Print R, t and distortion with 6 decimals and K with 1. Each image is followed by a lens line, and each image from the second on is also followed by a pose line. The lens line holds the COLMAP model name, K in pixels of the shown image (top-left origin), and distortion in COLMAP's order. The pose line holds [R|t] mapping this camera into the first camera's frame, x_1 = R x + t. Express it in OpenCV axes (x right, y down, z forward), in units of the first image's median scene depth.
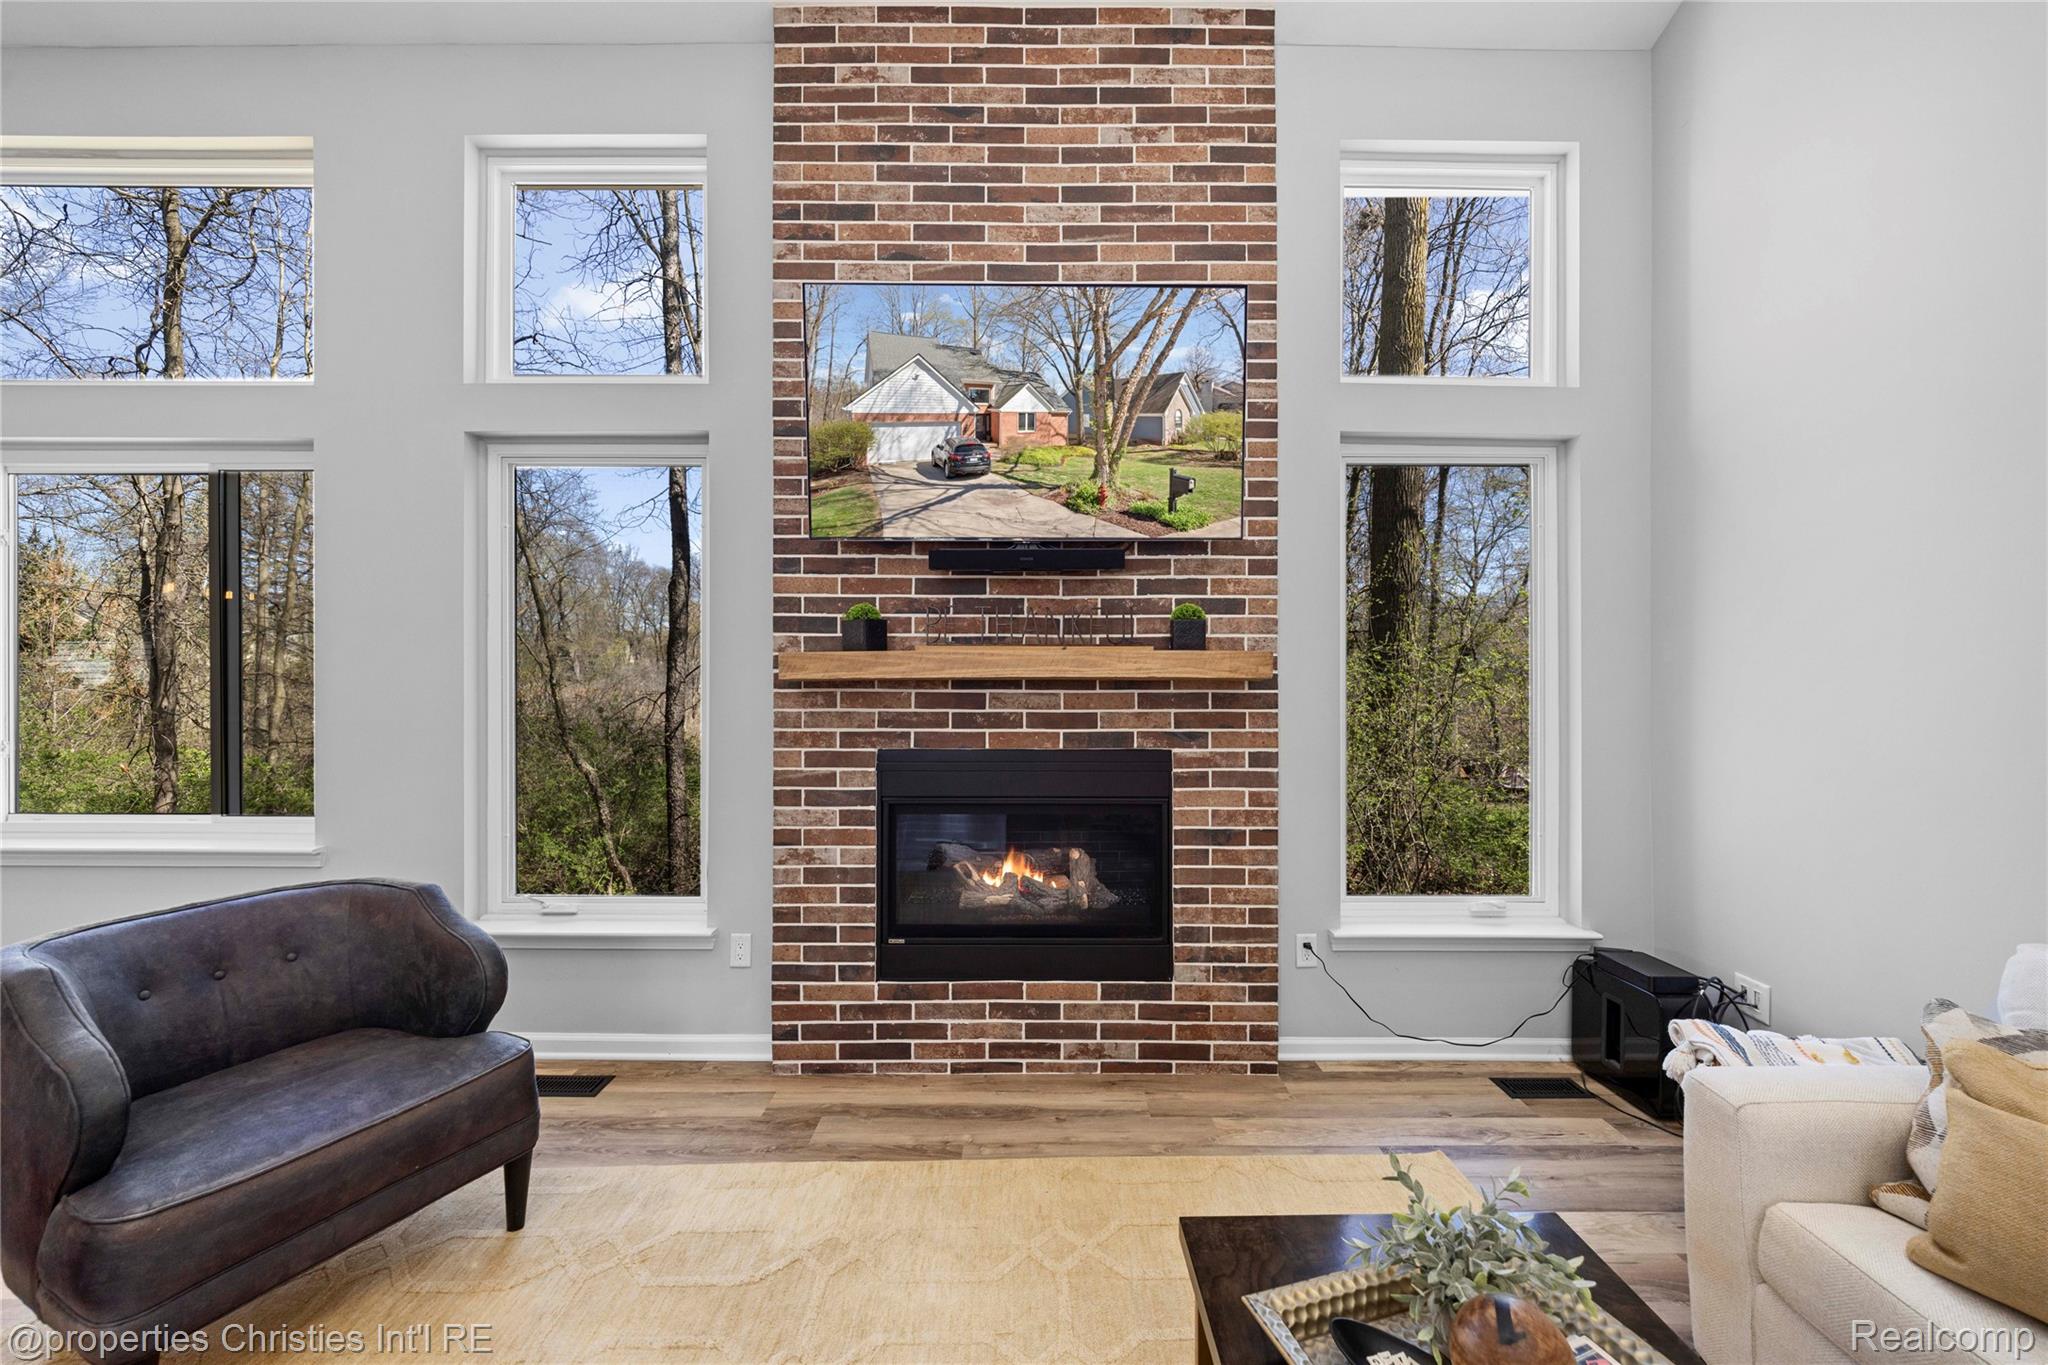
lens RADIAL K [[808.9, 0, 1072.2], [0, 808.9, 708.6], [0, 0, 1]] dist [0.006600, 0.000268]
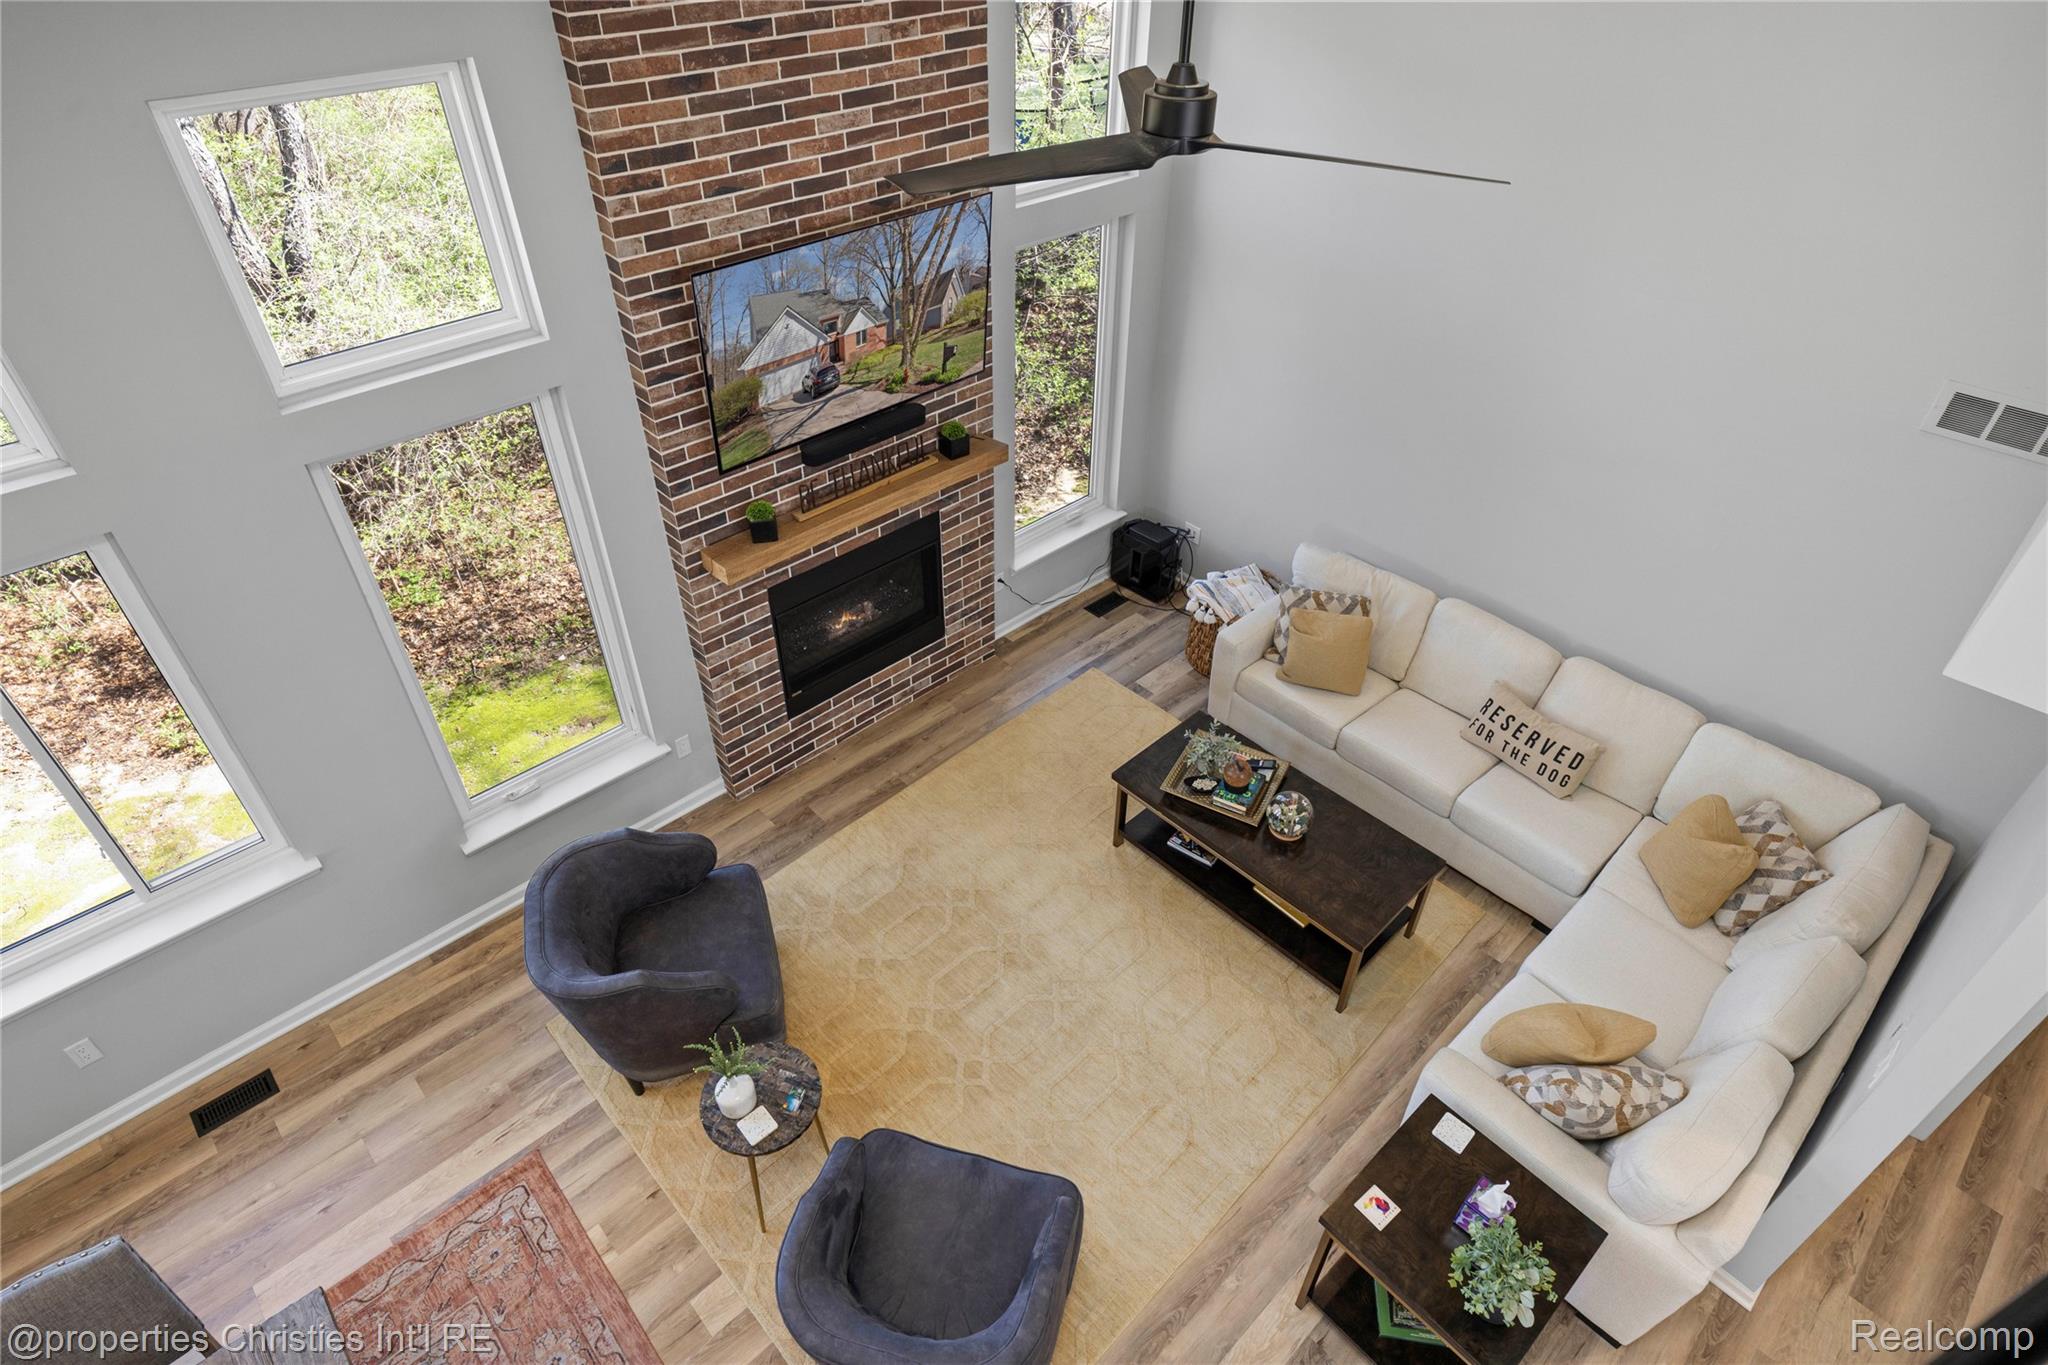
lens RADIAL K [[1112.2, 0, 1041.1], [0, 1112.2, 684.0], [0, 0, 1]] dist [-0.007857, 0.002096]
pose [[0.717656, -0.432570, 0.545760, -0.973887], [-0.019068, 0.771190, 0.636319, -0.985093], [-0.696137, -0.467065, 0.545201, -0.362746]]
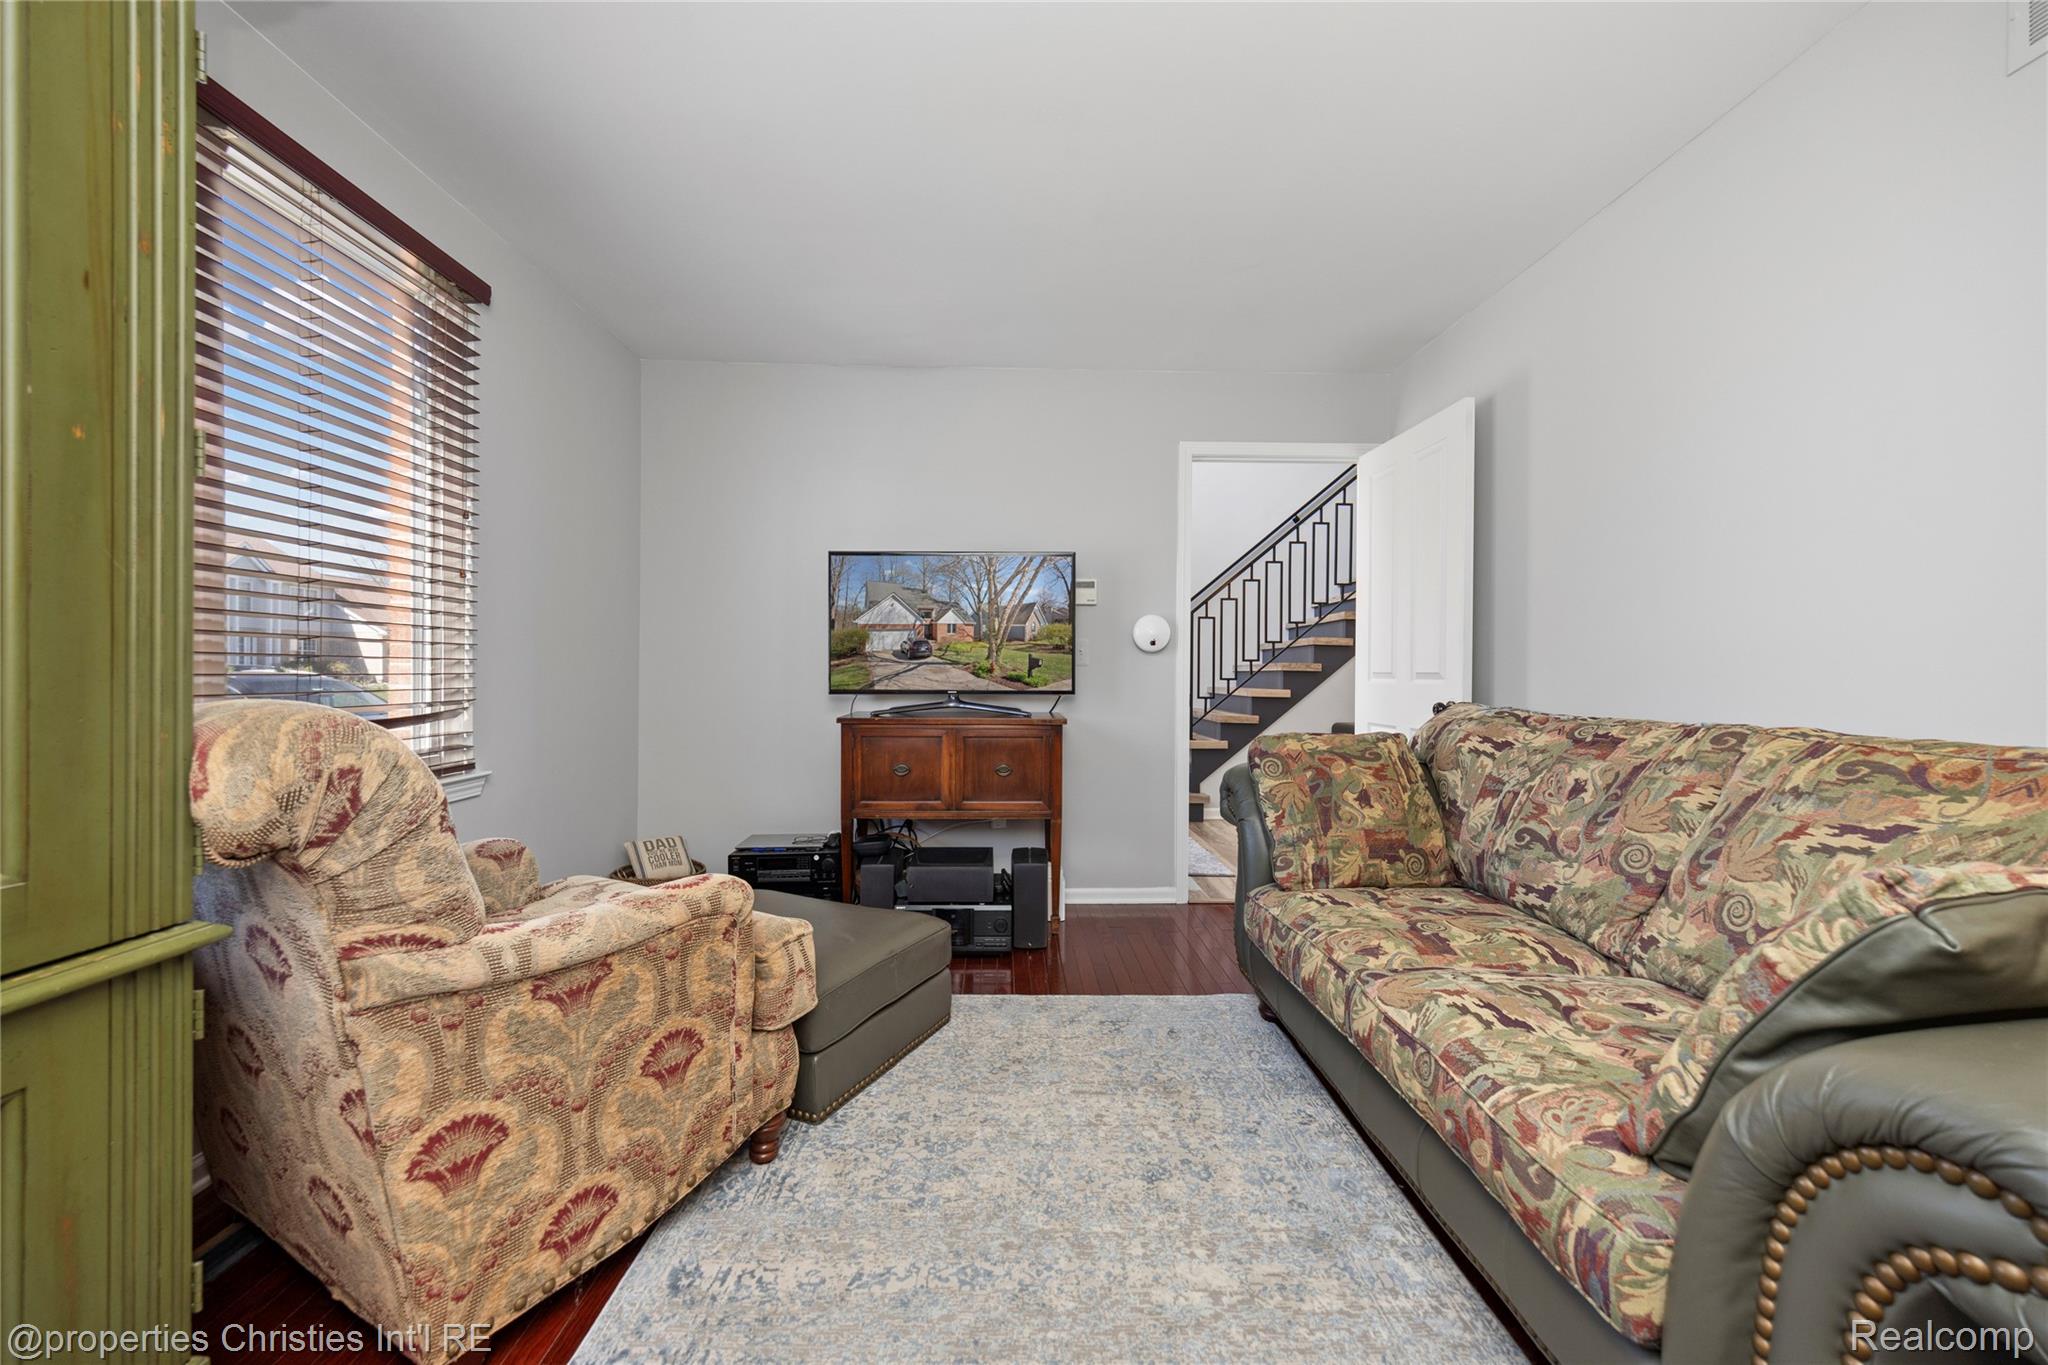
lens RADIAL K [[808.9, 0, 1095.0], [0, 808.9, 706.7], [0, 0, 1]] dist [0.006600, 0.000268]
pose [[0.999195, -0.000512, 0.040105, 0.188729], [0.000887, 0.999956, -0.009352, -0.147436], [-0.040098, 0.009380, 0.999152, -0.835186]]
